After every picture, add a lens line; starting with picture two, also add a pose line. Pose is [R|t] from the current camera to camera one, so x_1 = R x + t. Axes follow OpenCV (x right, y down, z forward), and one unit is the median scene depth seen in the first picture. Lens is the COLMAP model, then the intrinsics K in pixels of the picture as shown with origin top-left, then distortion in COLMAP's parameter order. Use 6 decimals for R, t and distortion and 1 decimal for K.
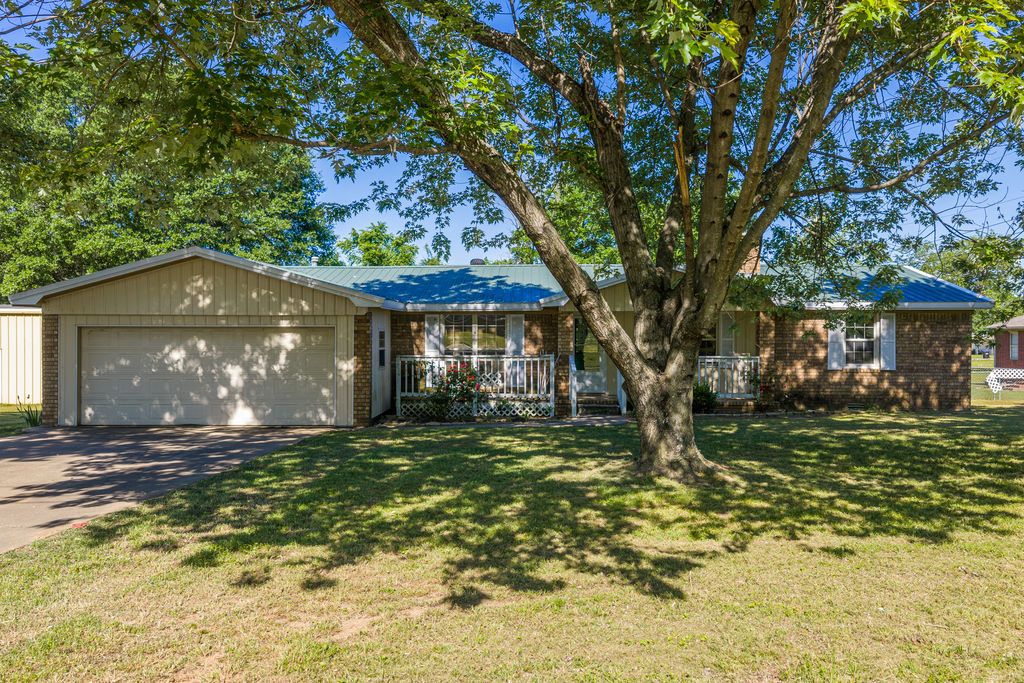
lens RADIAL K [[942.8, 0, 512.0], [0, 942.8, 341.5], [0, 0, 1]] dist [-0.066185, 0.000771]
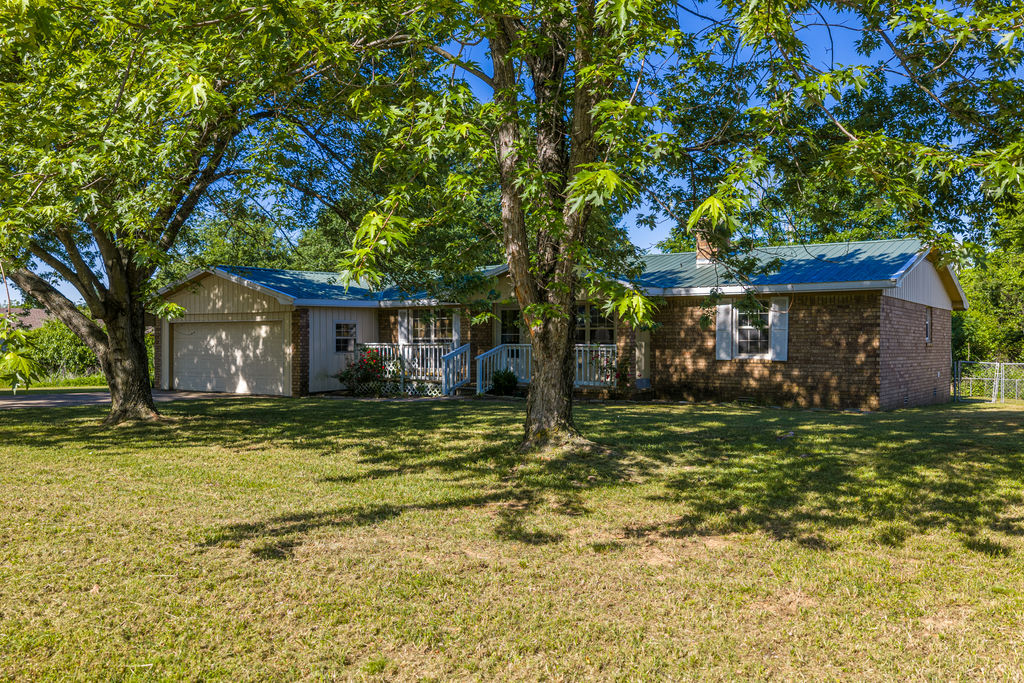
lens RADIAL K [[942.8, 0, 512.0], [0, 942.8, 341.5], [0, 0, 1]] dist [-0.066185, 0.000771]
pose [[0.790518, -0.000550, -0.612439, 0.748984], [-0.000517, 0.999999, -0.001566, 0.013377], [0.612439, 0.001555, 0.790517, 0.137801]]
